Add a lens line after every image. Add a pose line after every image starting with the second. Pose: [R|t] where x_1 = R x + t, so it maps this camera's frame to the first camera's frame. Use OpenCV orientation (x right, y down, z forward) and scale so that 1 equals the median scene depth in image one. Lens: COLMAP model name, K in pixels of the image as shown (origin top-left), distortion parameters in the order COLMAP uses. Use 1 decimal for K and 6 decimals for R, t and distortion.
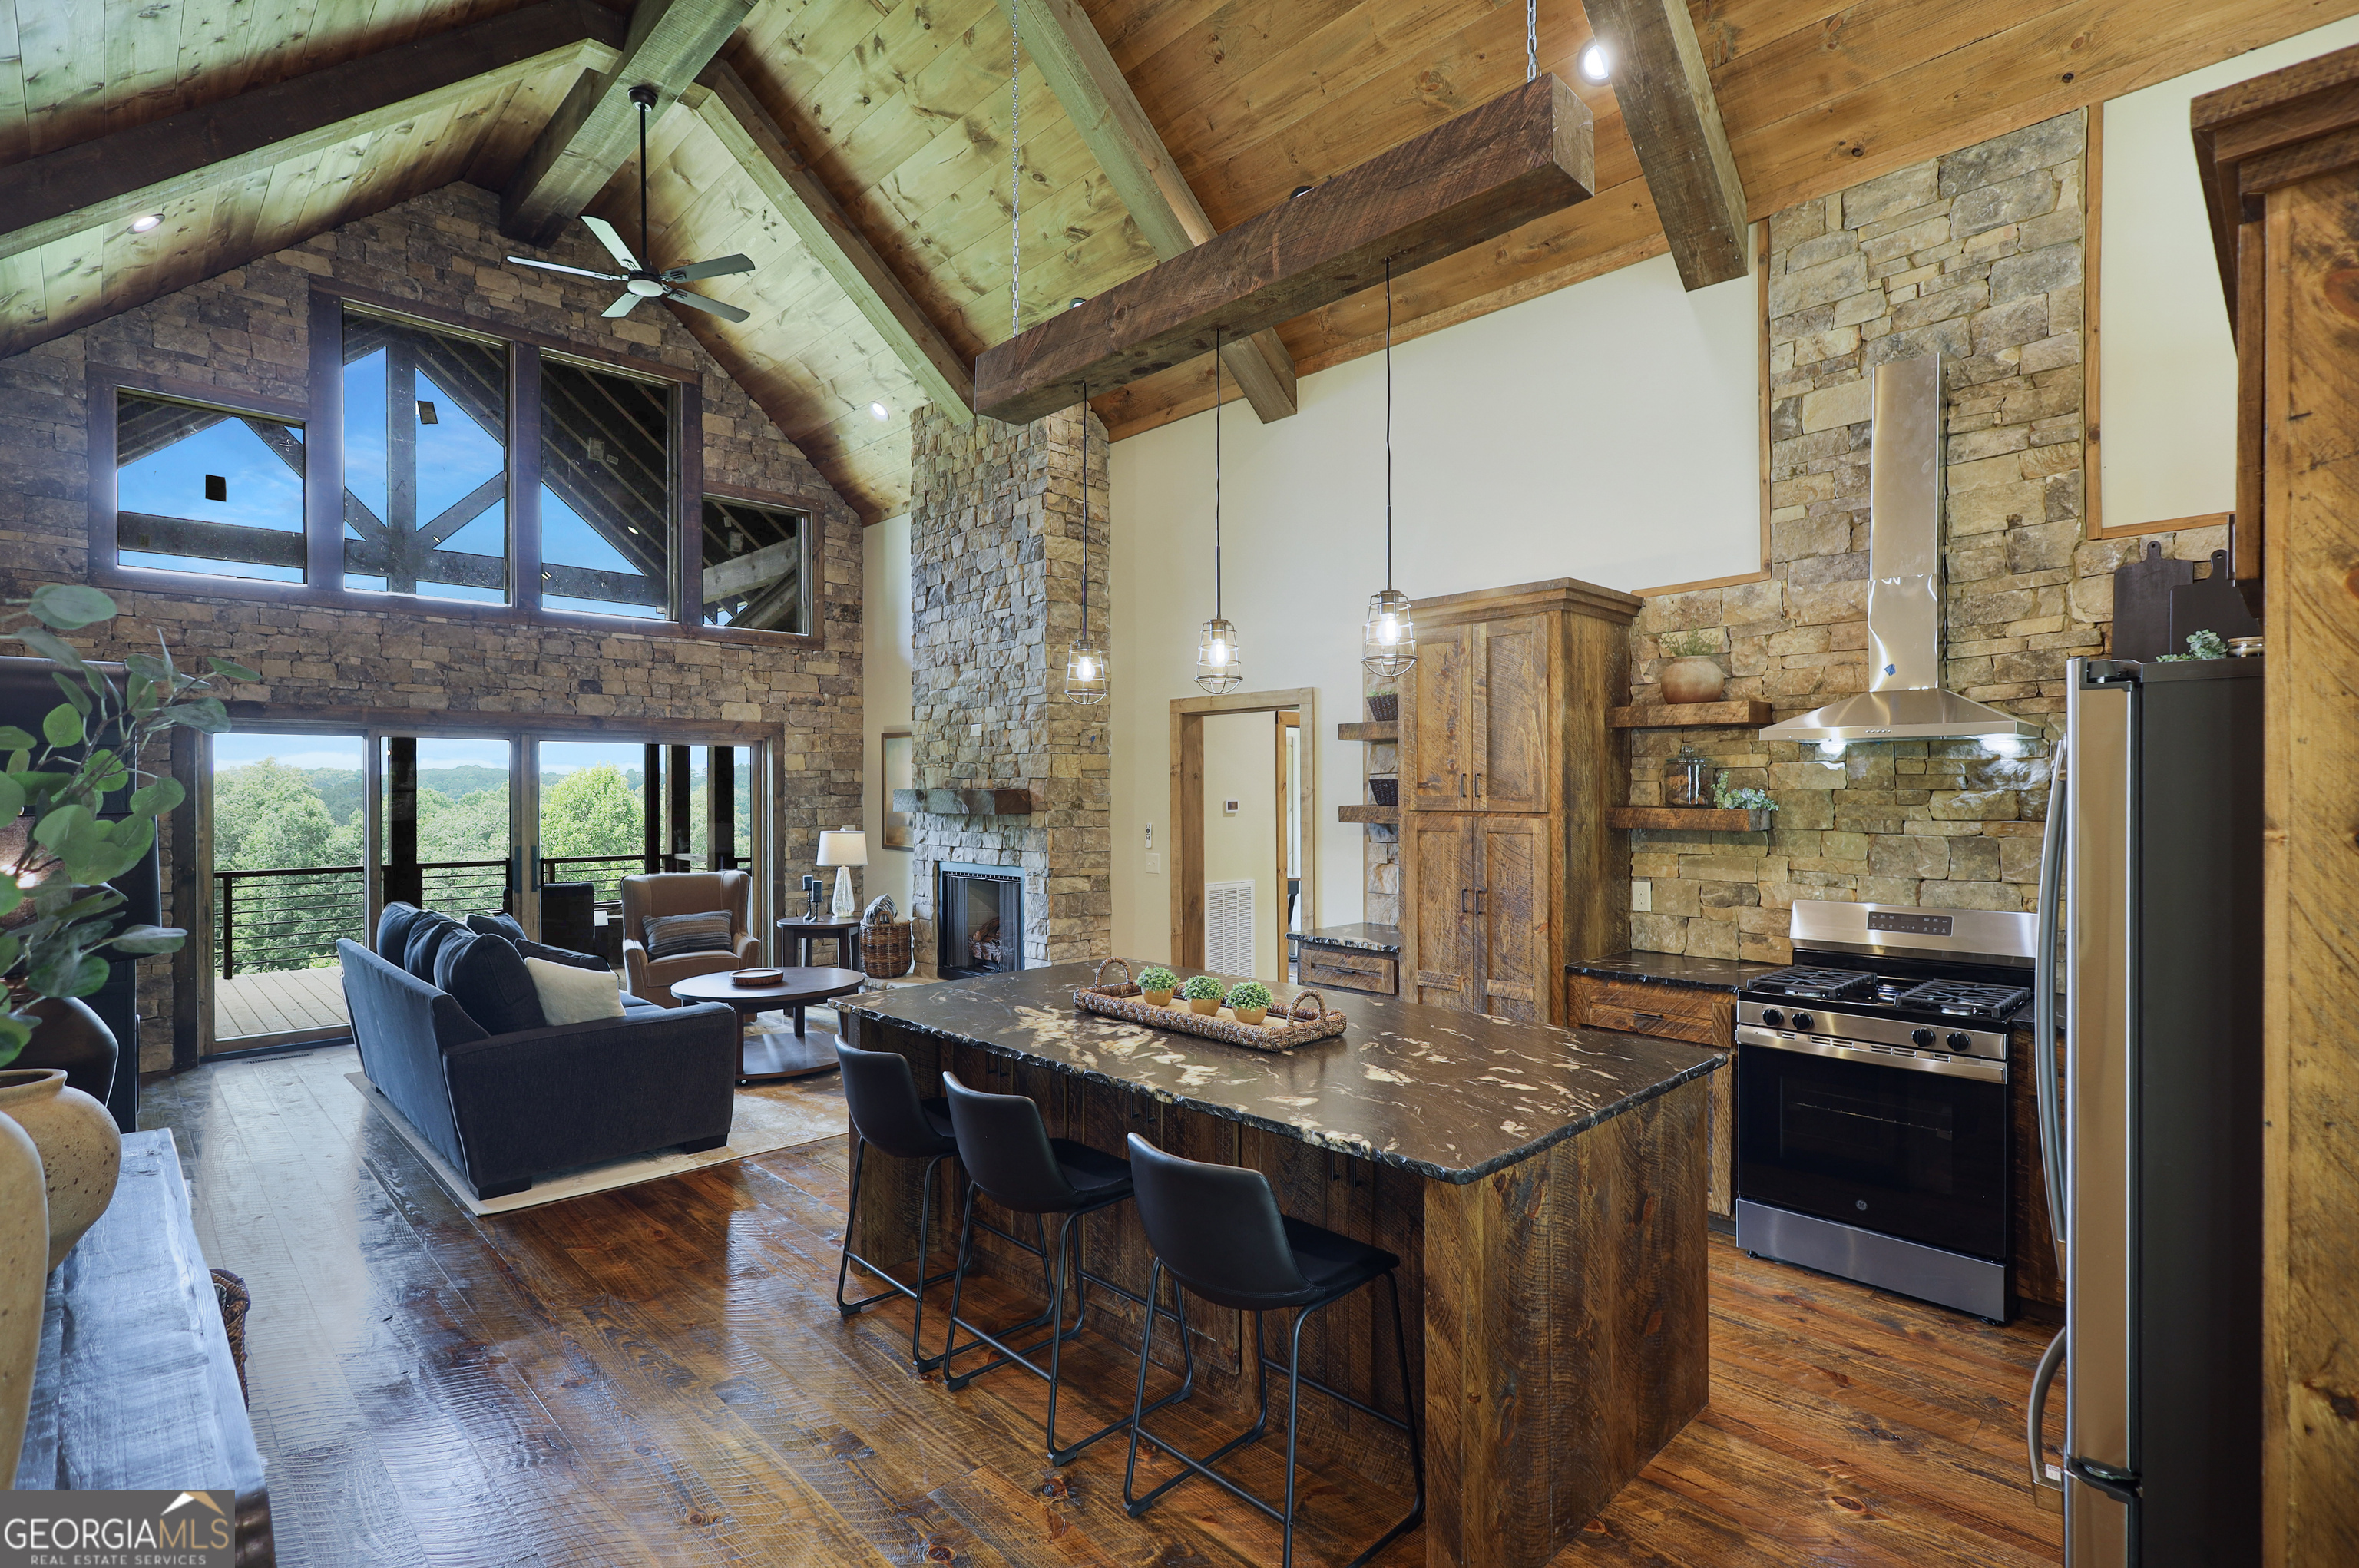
lens RADIAL K [[1112.7, 0, 1138.4], [0, 1112.7, 788.0], [0, 0, 1]] dist [-0.001305, 0.000371]
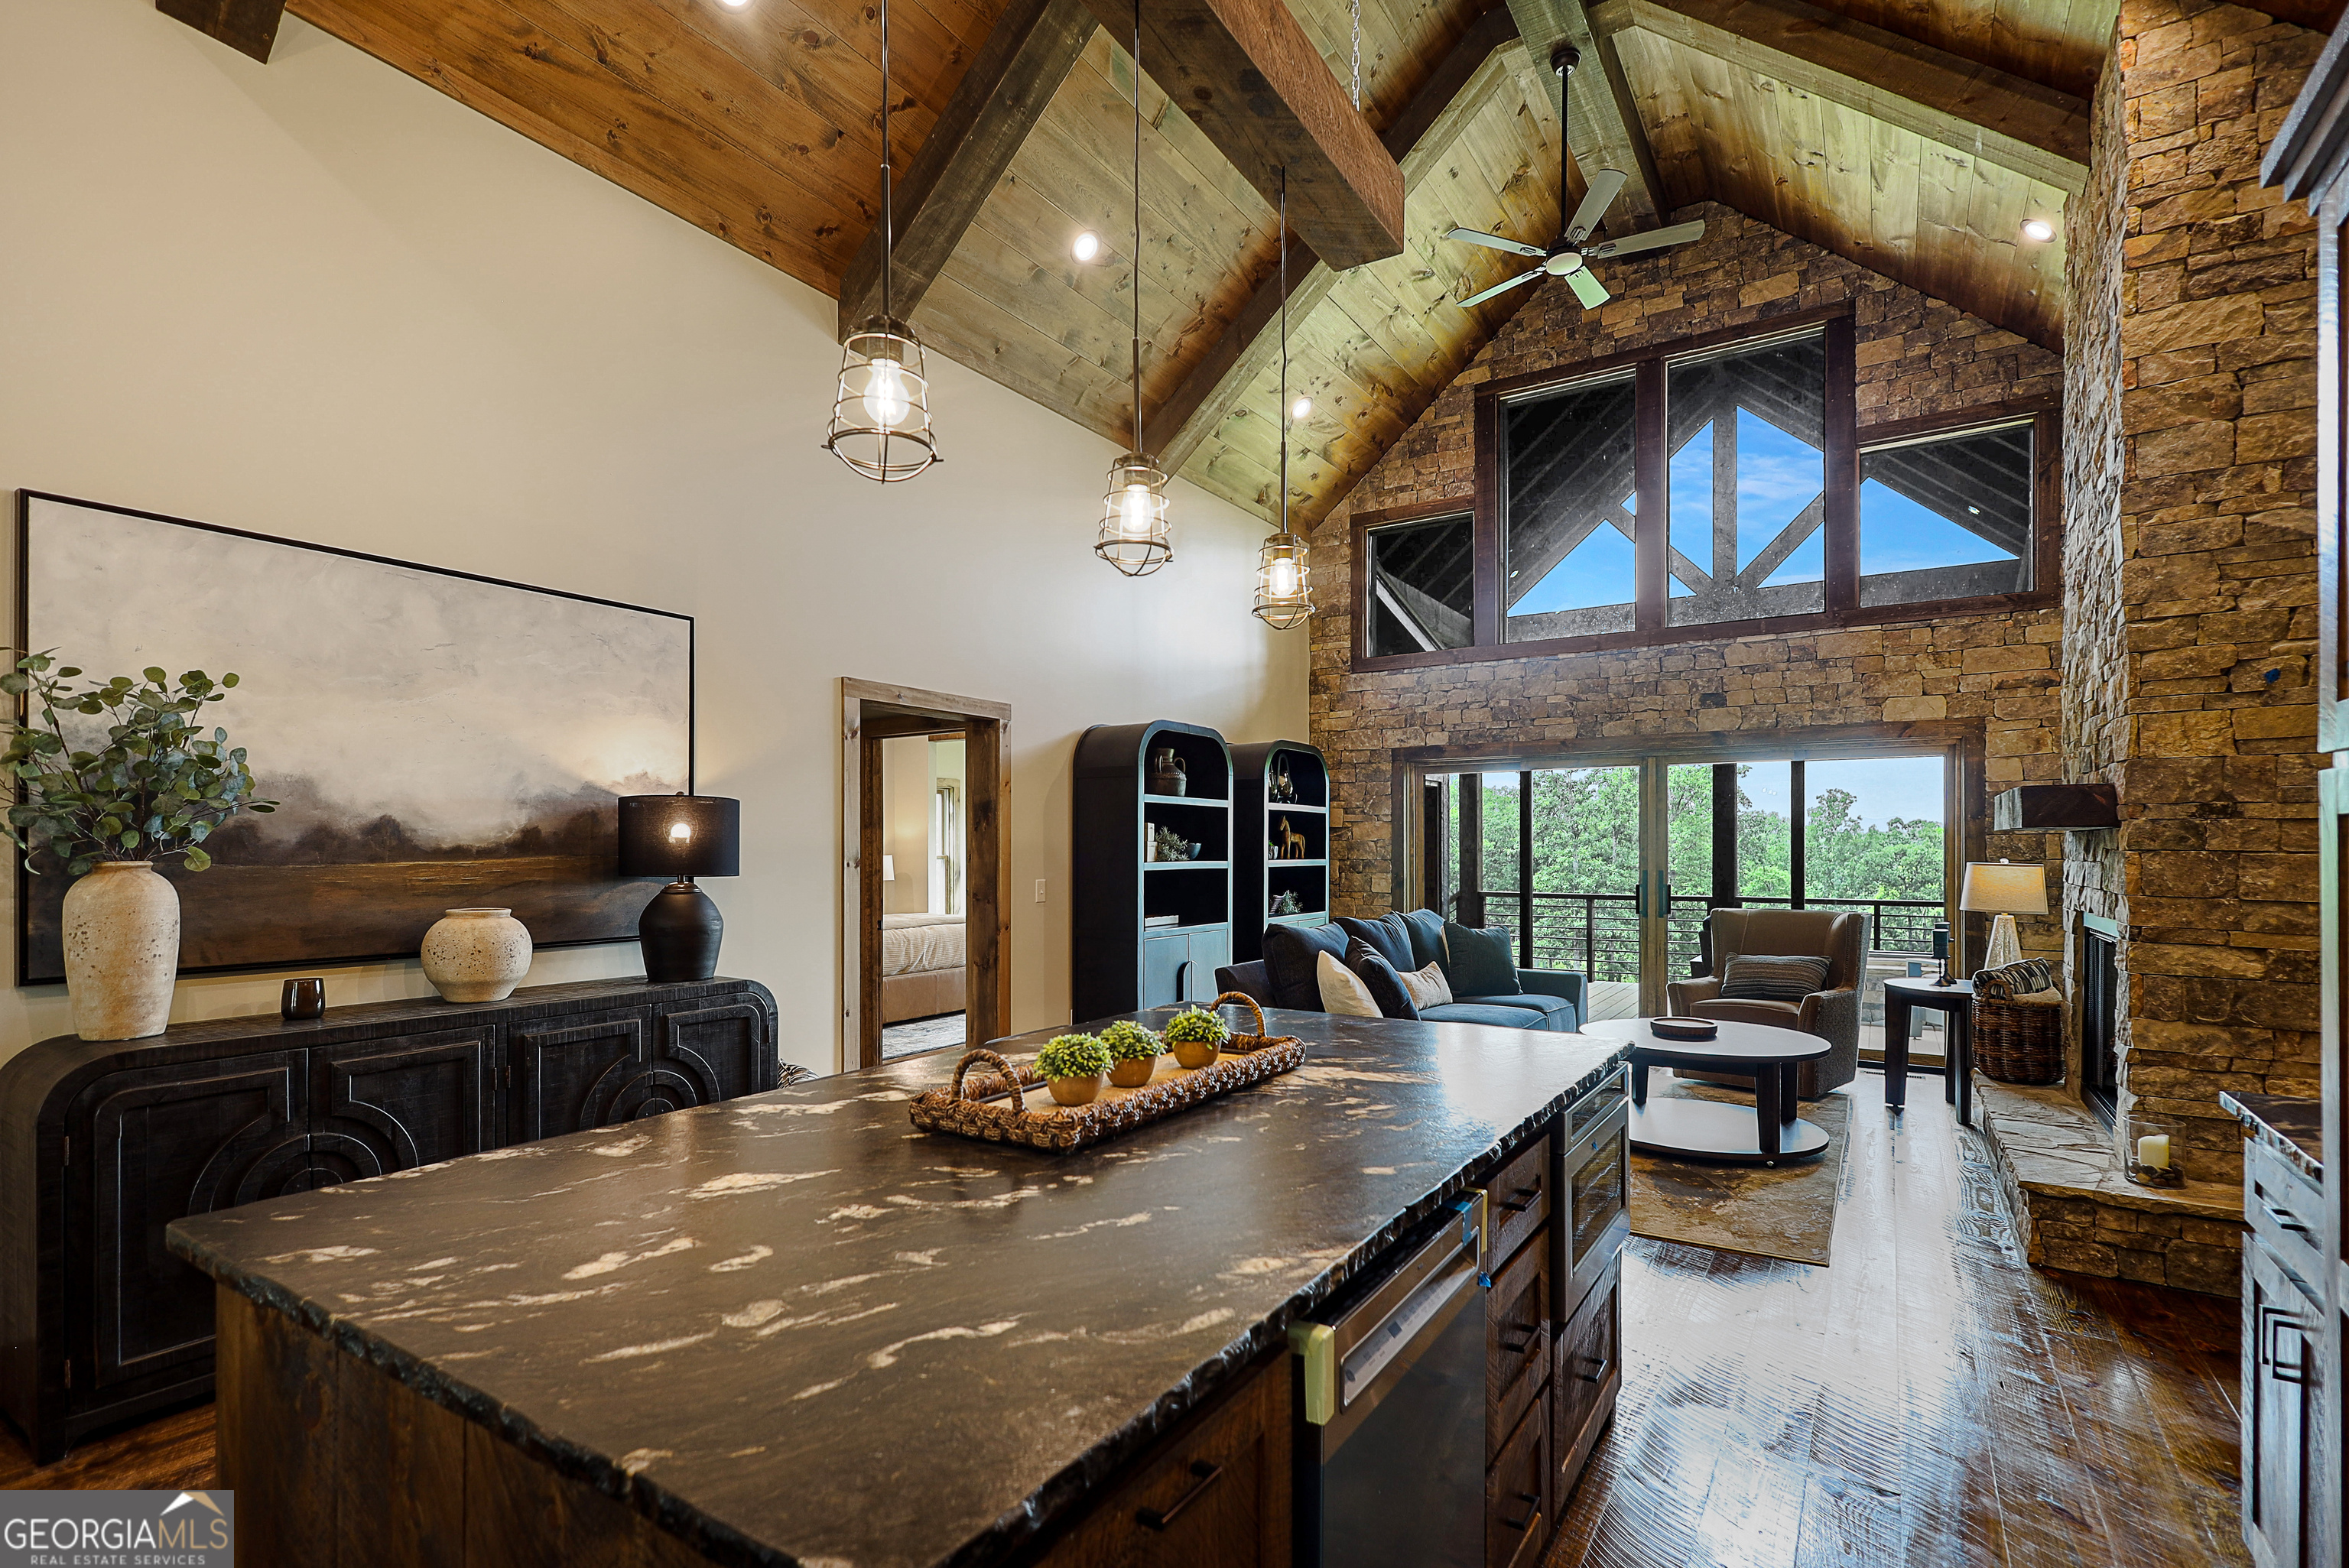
lens RADIAL K [[1098.6, 0, 1216.0], [0, 1098.6, 842.0], [0, 0, 1]] dist [-0.000243, 0.000206]
pose [[0.253520, -0.002123, -0.967328, 0.322608], [0.000390, 0.999998, -0.002093, 0.032011], [0.967330, 0.000154, 0.253520, 0.421590]]
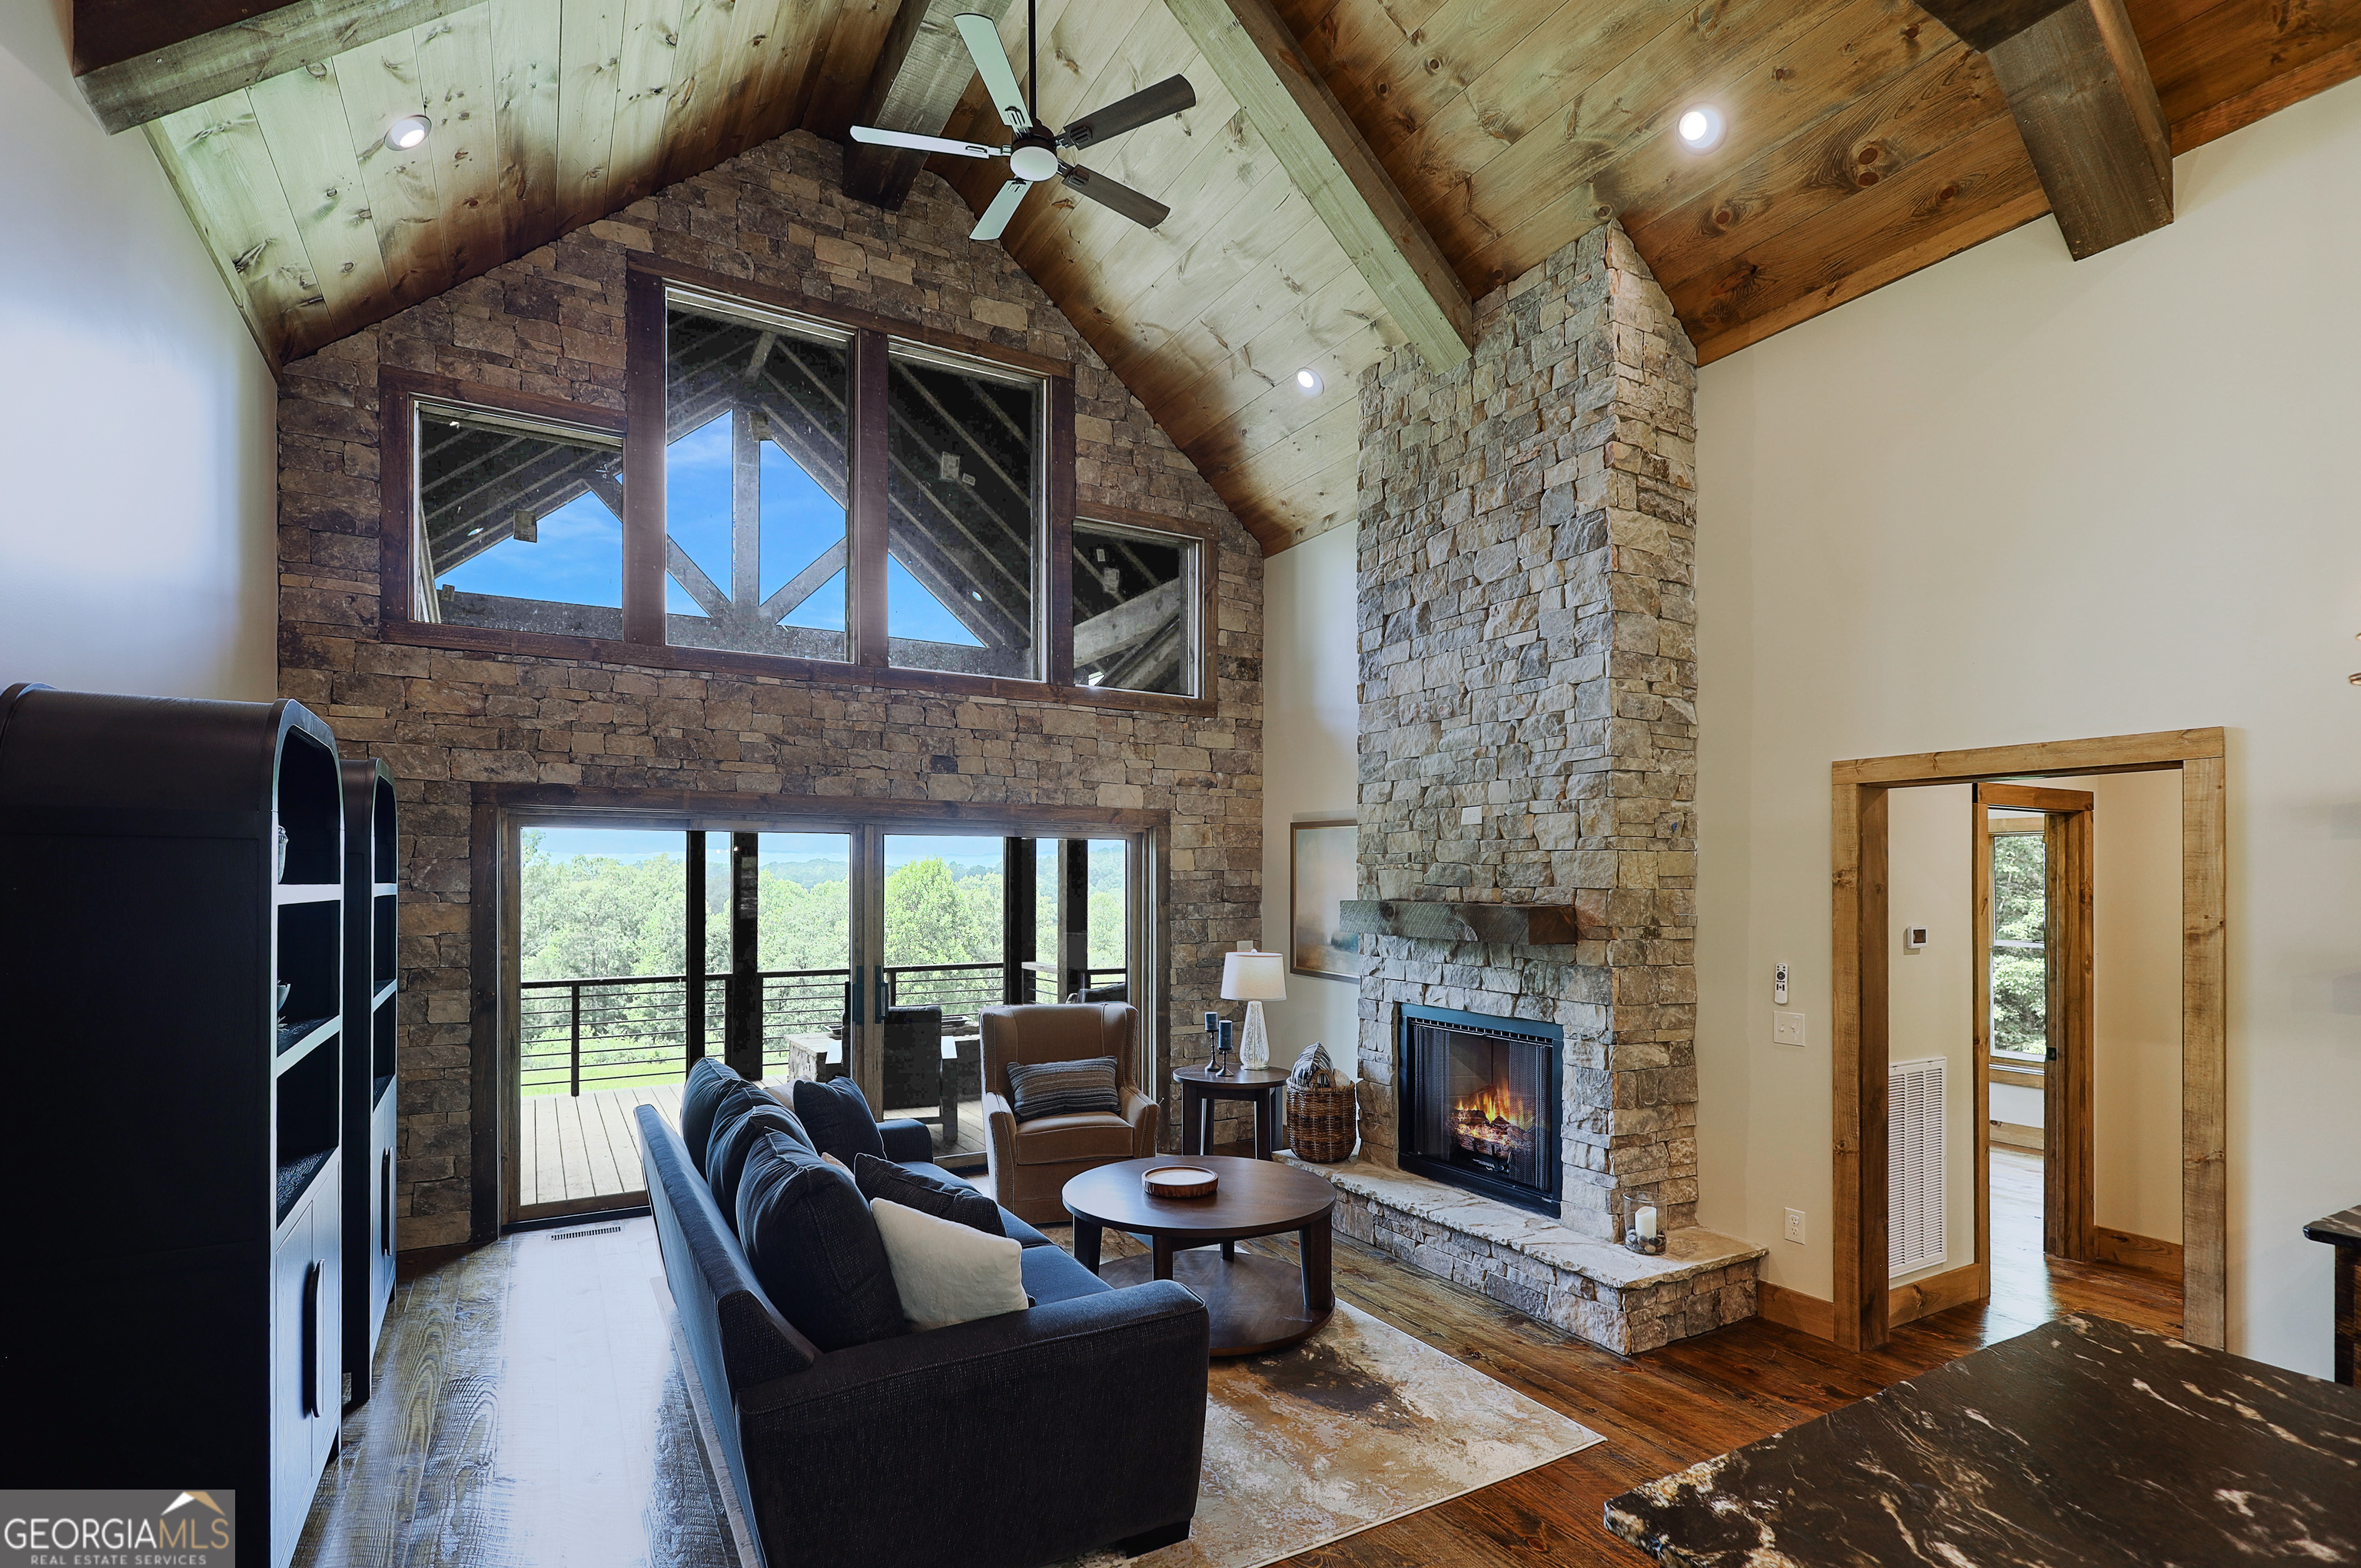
lens RADIAL K [[1112.8, 0, 1157.9], [0, 1112.8, 880.7], [0, 0, 1]] dist [-0.002802, -0.000333]
pose [[0.970565, 0.006065, -0.240764, -0.177933], [-0.006811, 0.999974, -0.002264, -0.010179], [0.240744, 0.003837, 0.970581, 0.313865]]
